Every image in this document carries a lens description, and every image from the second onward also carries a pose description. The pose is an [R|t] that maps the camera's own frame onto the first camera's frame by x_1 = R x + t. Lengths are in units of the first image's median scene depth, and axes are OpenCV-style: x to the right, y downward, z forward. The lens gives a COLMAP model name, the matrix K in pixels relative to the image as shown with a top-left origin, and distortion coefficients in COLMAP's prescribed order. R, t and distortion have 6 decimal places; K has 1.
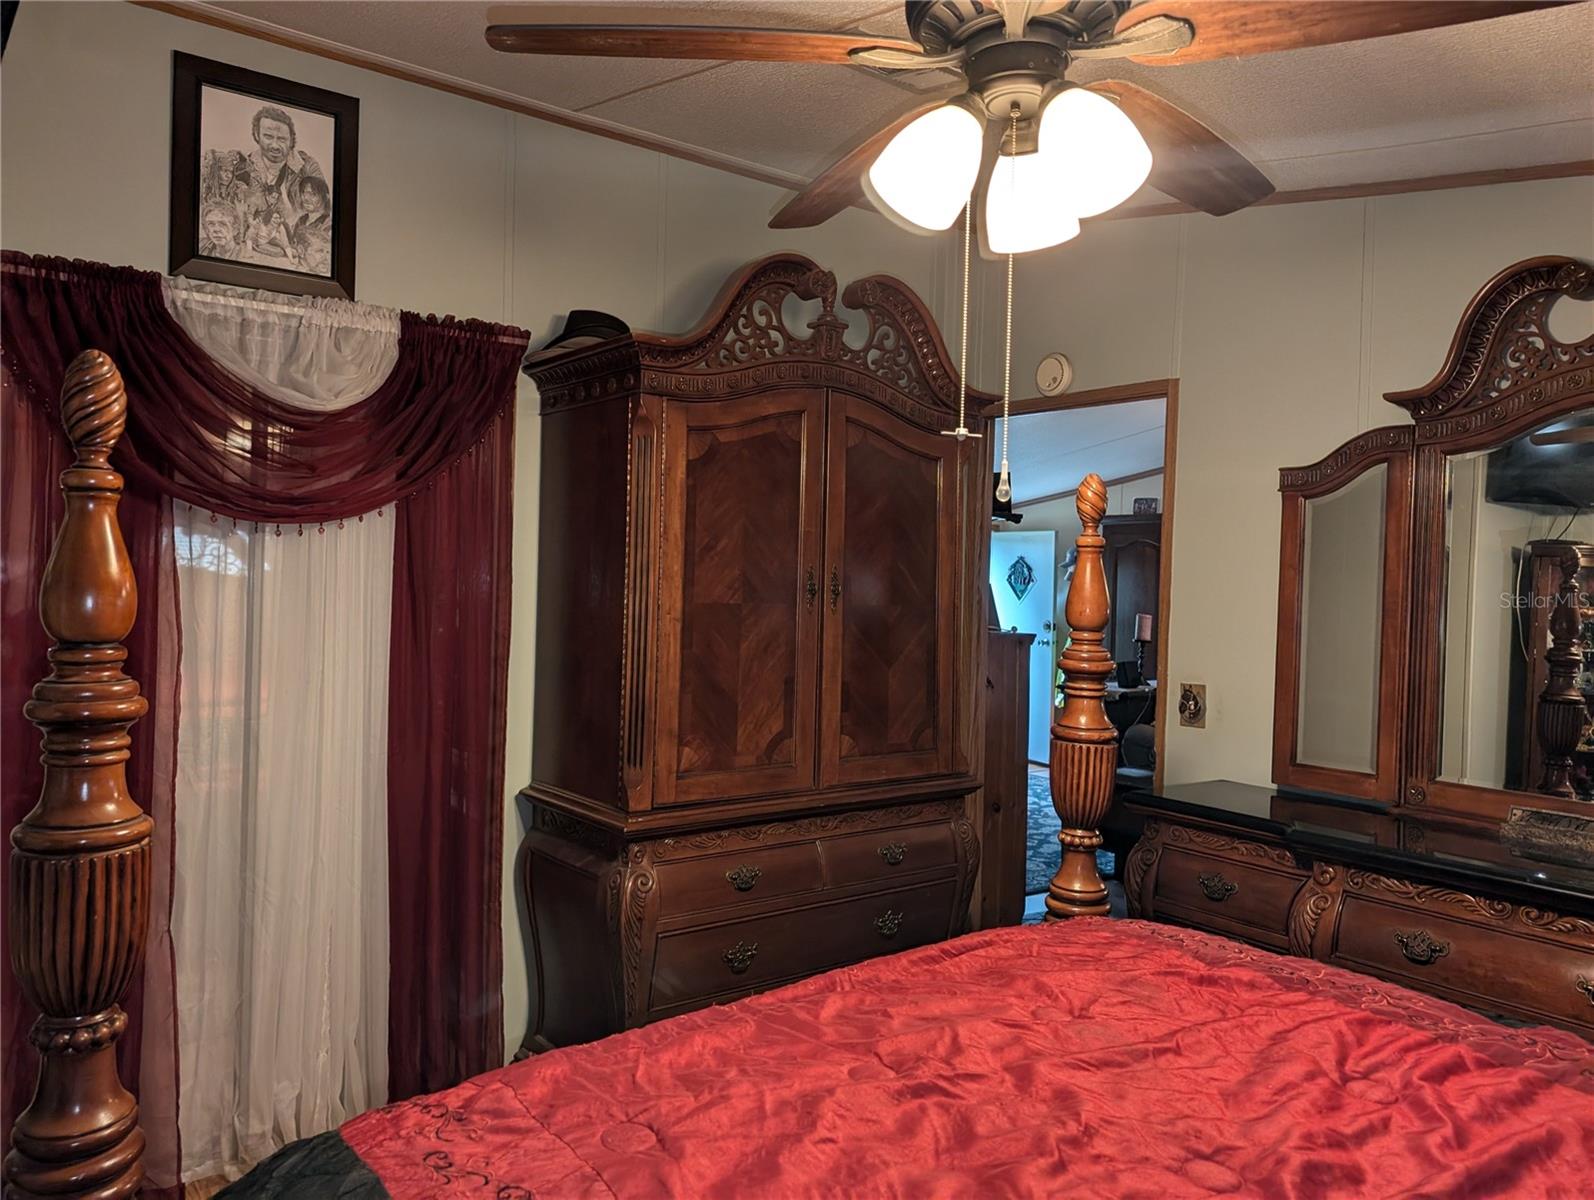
lens RADIAL K [[1136.8, 0, 797.0], [0, 1136.8, 600.0], [0, 0, 1]] dist [0.018701, 0.000194]
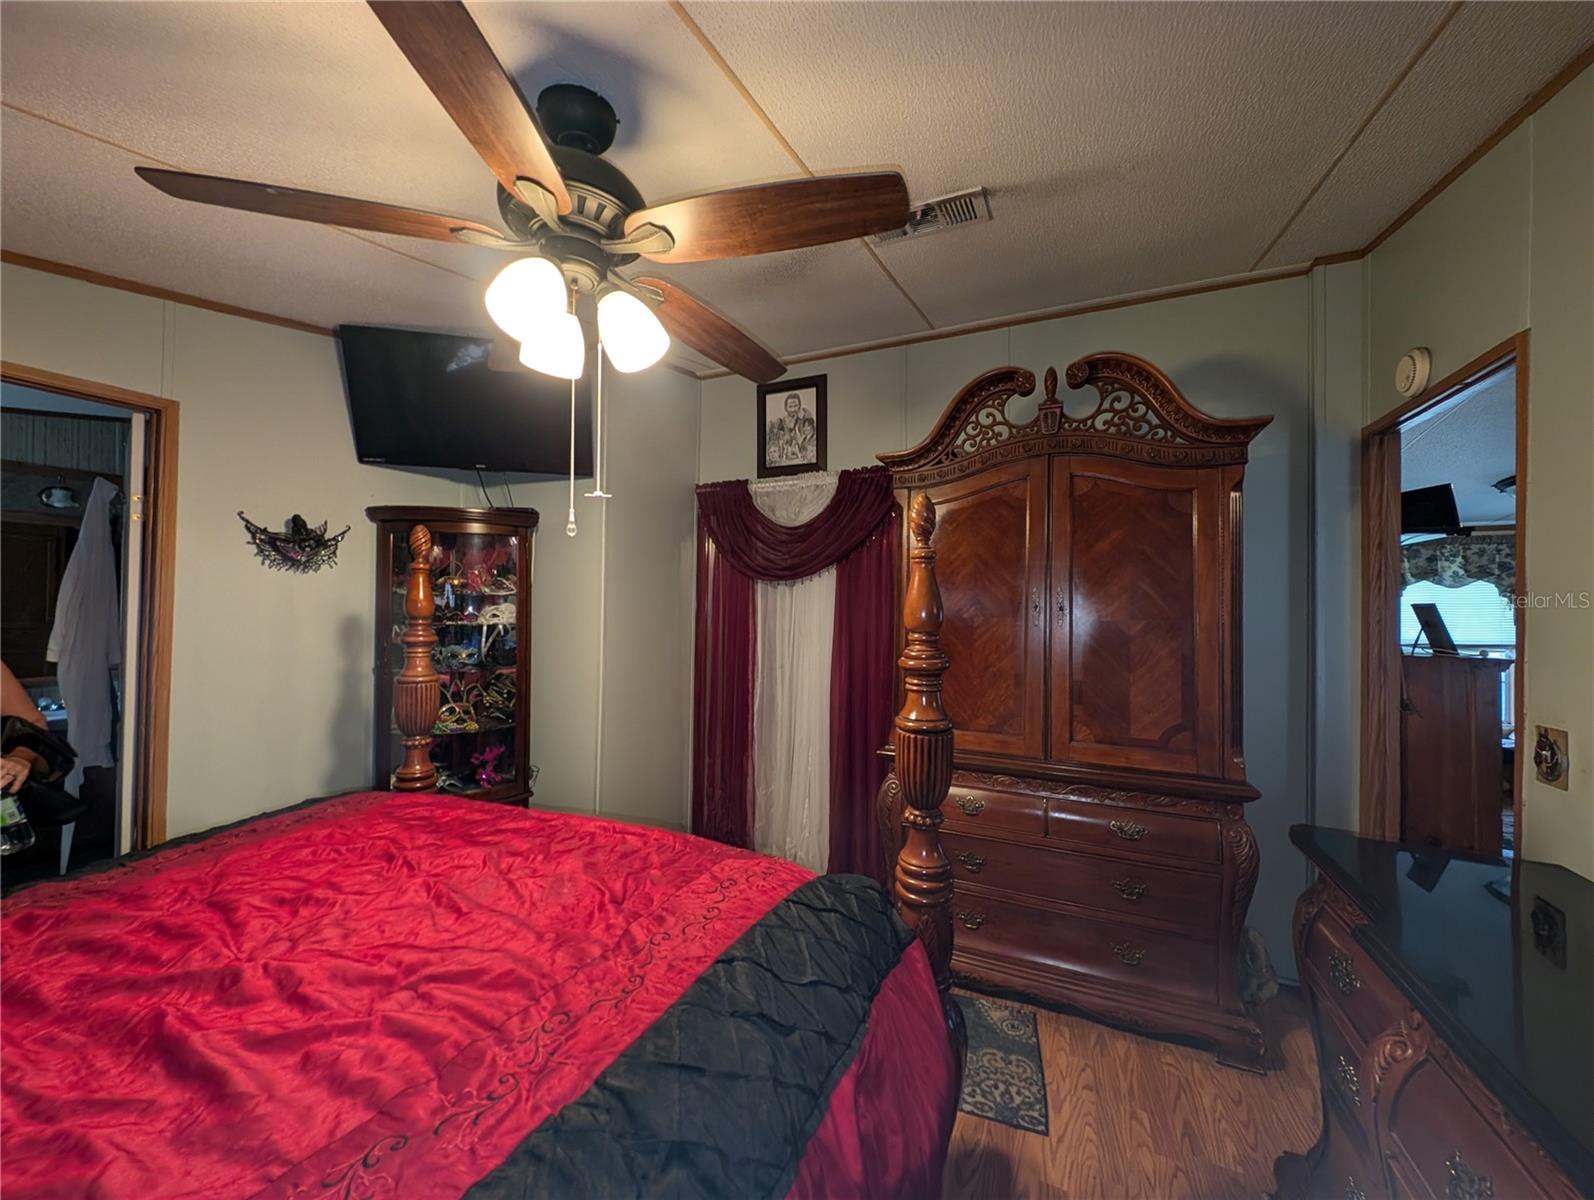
lens RADIAL K [[596.3, 0, 797.0], [0, 596.3, 600.0], [0, 0, 1]] dist [-0.001268, -0.000222]
pose [[0.482183, -0.028219, -0.875616, 0.534904], [-0.014063, 0.999103, -0.039943, 0.015542], [0.875958, 0.031574, 0.481354, 0.453599]]
